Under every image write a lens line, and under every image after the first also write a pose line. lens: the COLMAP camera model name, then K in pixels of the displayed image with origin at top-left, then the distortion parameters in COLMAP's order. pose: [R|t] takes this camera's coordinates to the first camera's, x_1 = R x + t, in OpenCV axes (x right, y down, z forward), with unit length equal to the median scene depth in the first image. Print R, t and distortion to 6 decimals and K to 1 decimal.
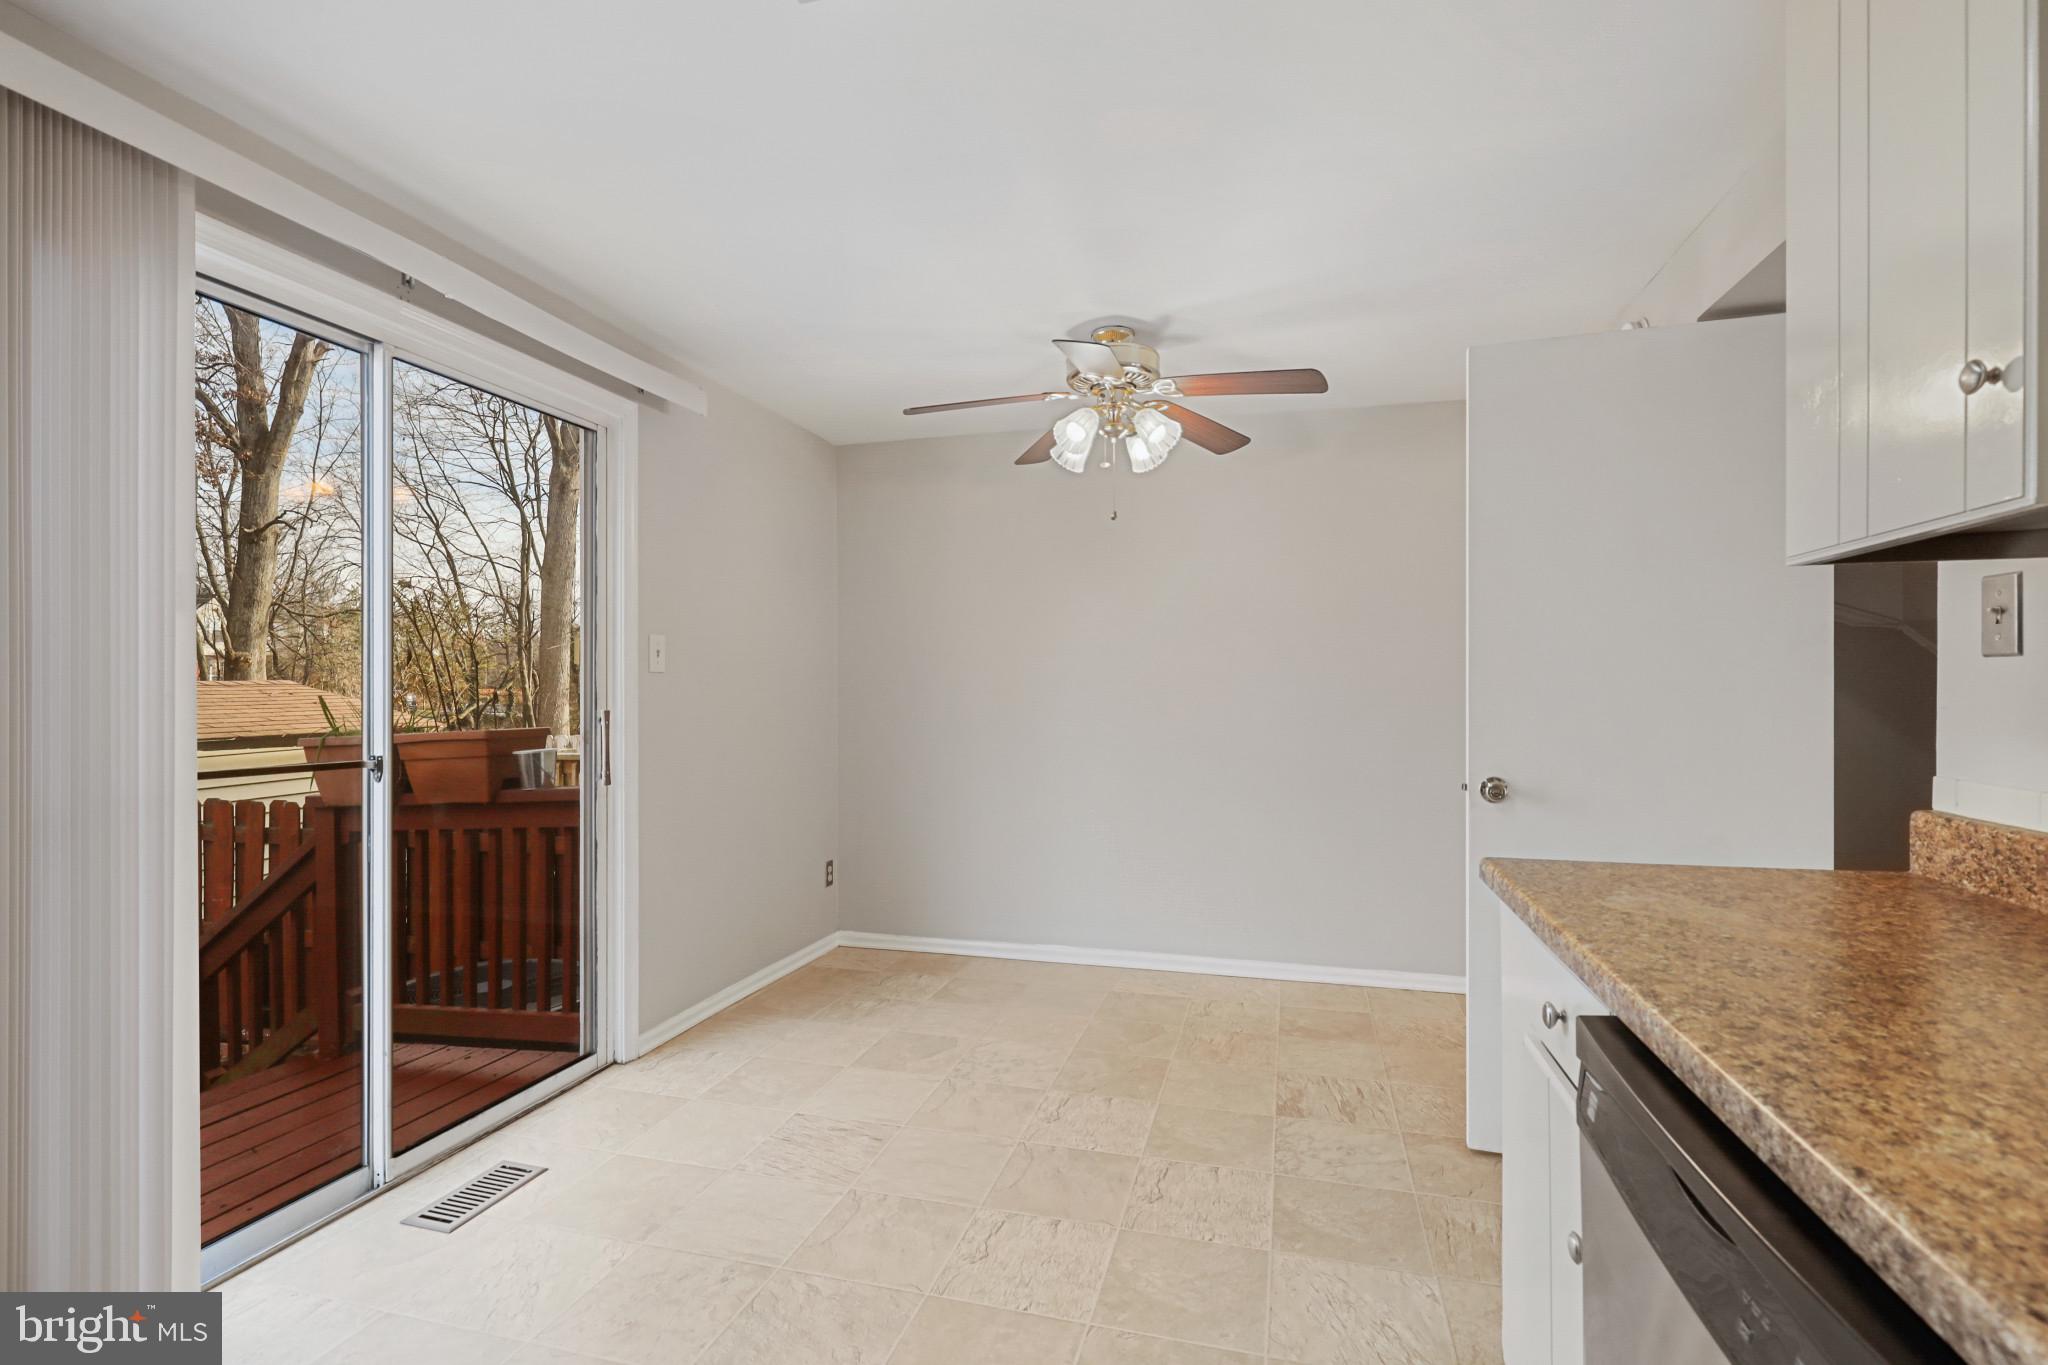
lens RADIAL K [[976.4, 0, 1024.0], [0, 976.4, 682.5], [0, 0, 1]] dist [0.001967, 0.000275]
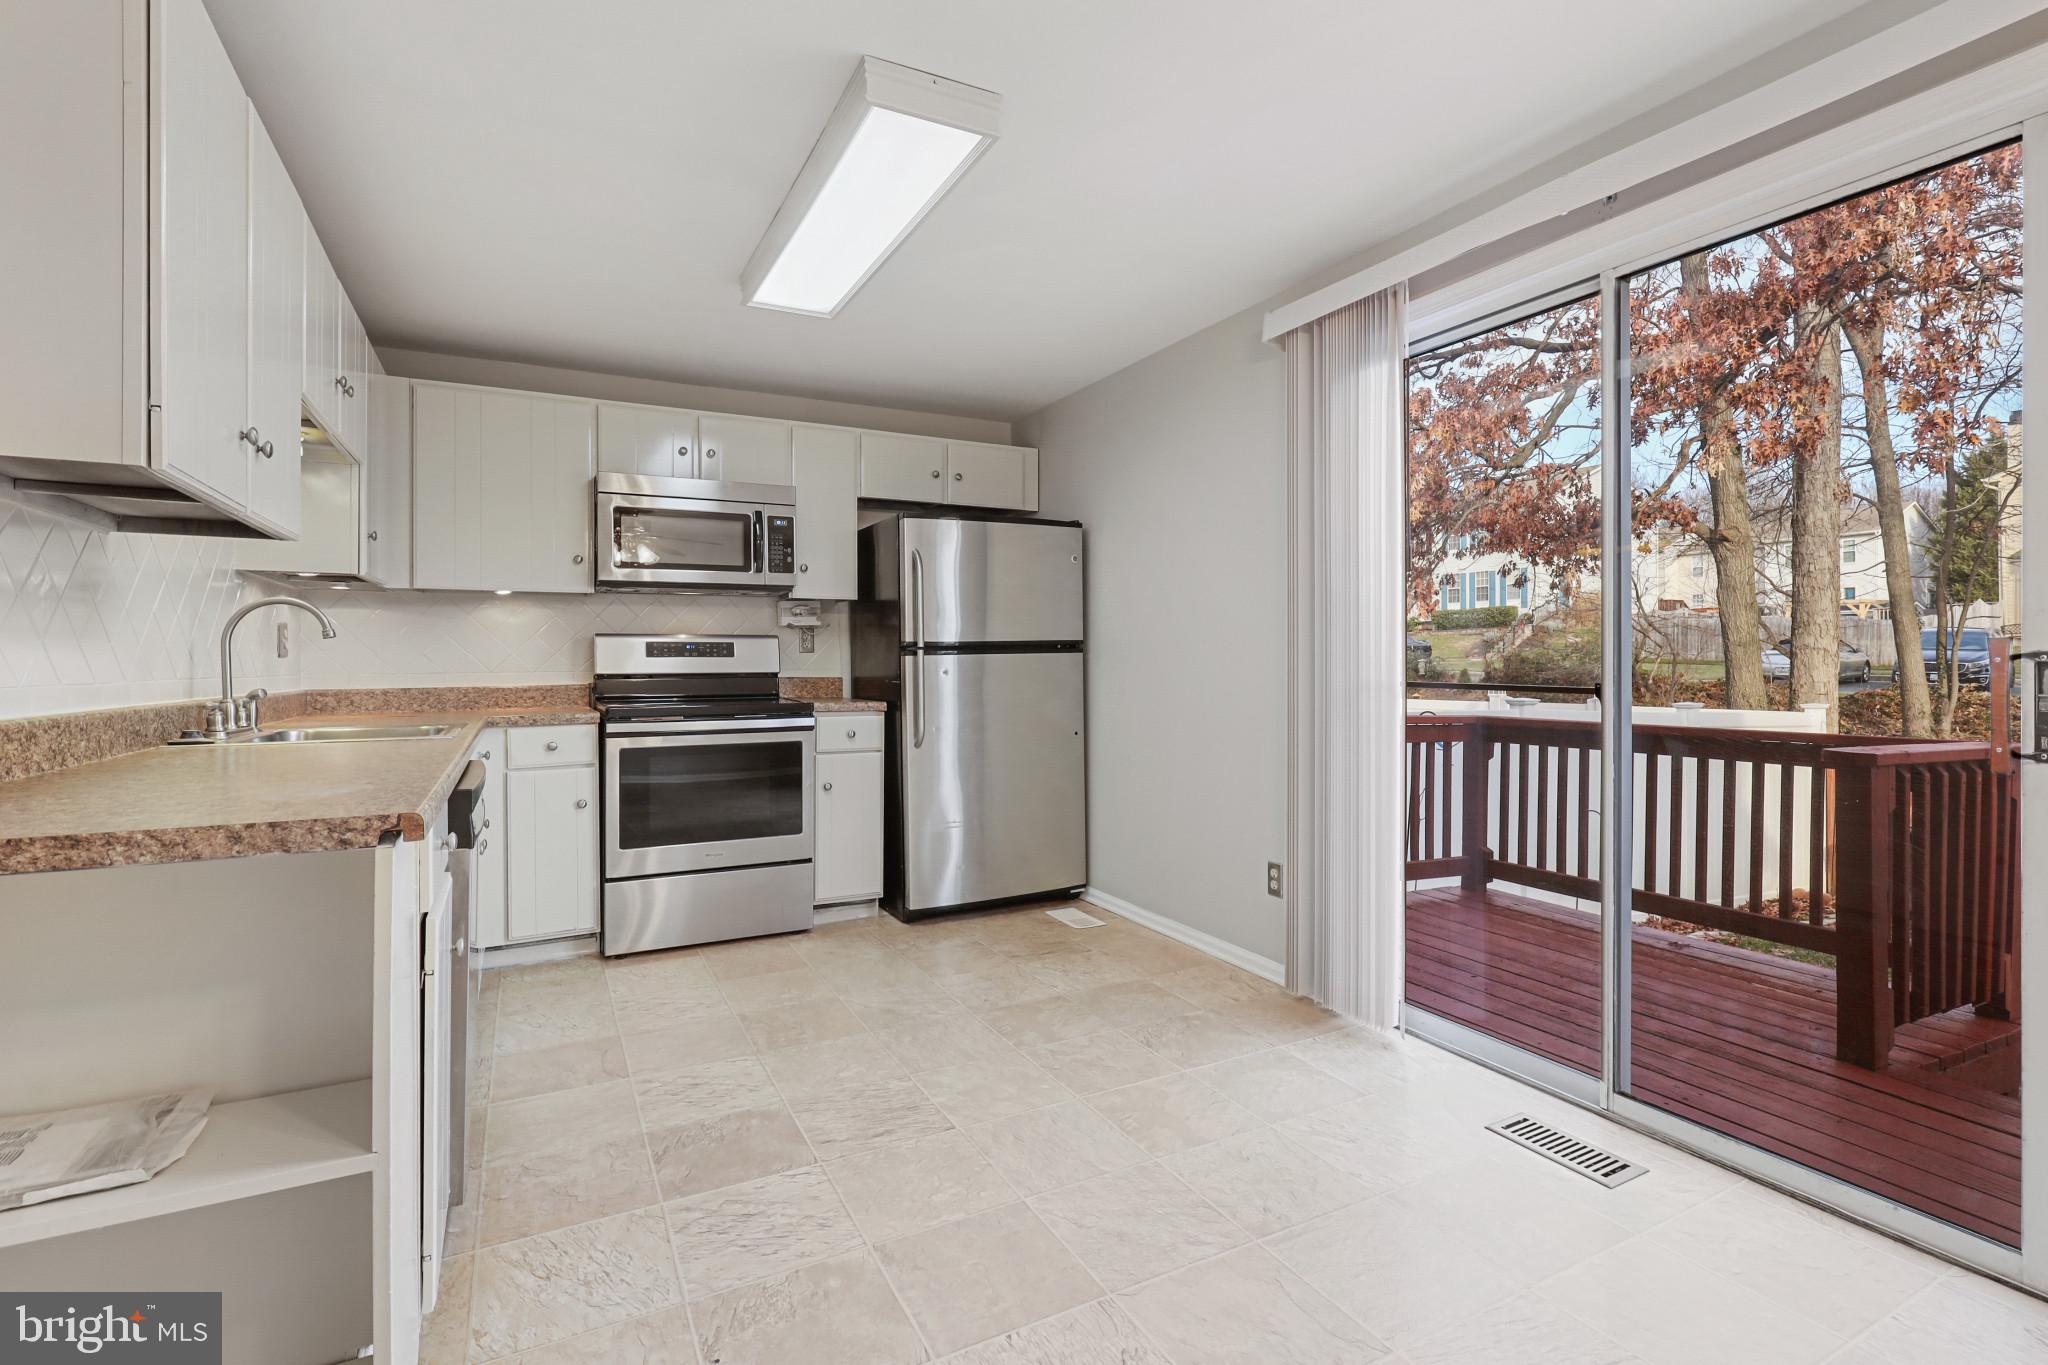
lens RADIAL K [[955.5, 0, 1030.1], [0, 955.5, 661.3], [0, 0, 1]] dist [-0.001050, -0.000644]
pose [[-0.729374, 0.002801, -0.684109, 0.474522], [0.004695, 0.999989, -0.000912, 0.052410], [0.684099, -0.003877, -0.729379, 1.393696]]
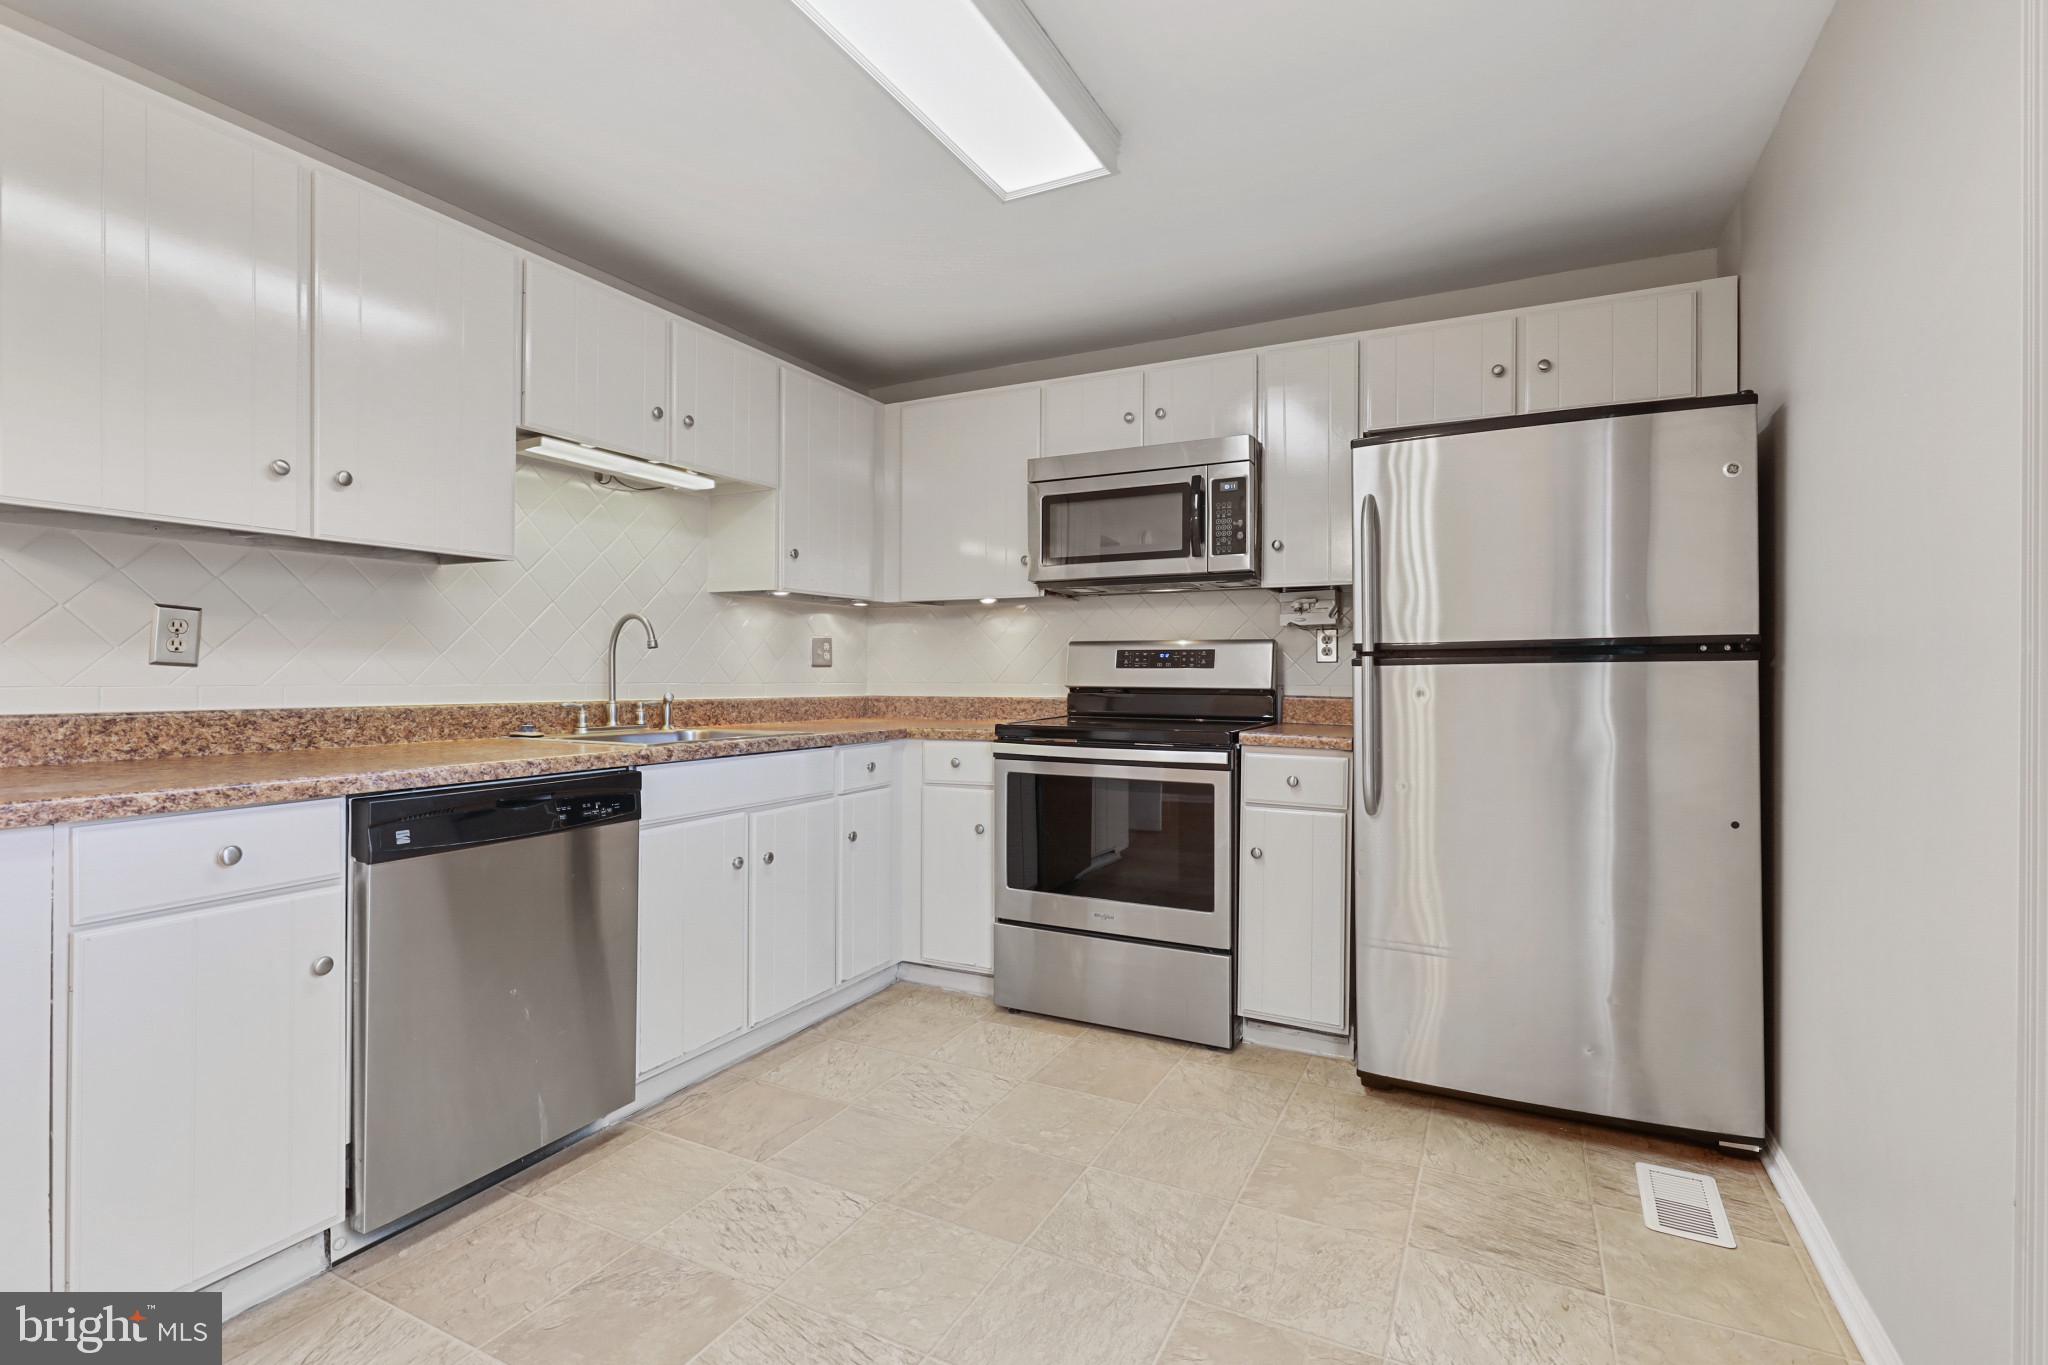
lens RADIAL K [[954.3, 0, 1019.5], [0, 954.3, 672.2], [0, 0, 1]] dist [-0.001036, -0.000285]
pose [[-0.978347, -0.004734, 0.206916, -0.414138], [-0.005500, 0.999980, -0.003126, 0.052457], [-0.206897, -0.004196, -0.978354, 1.120966]]
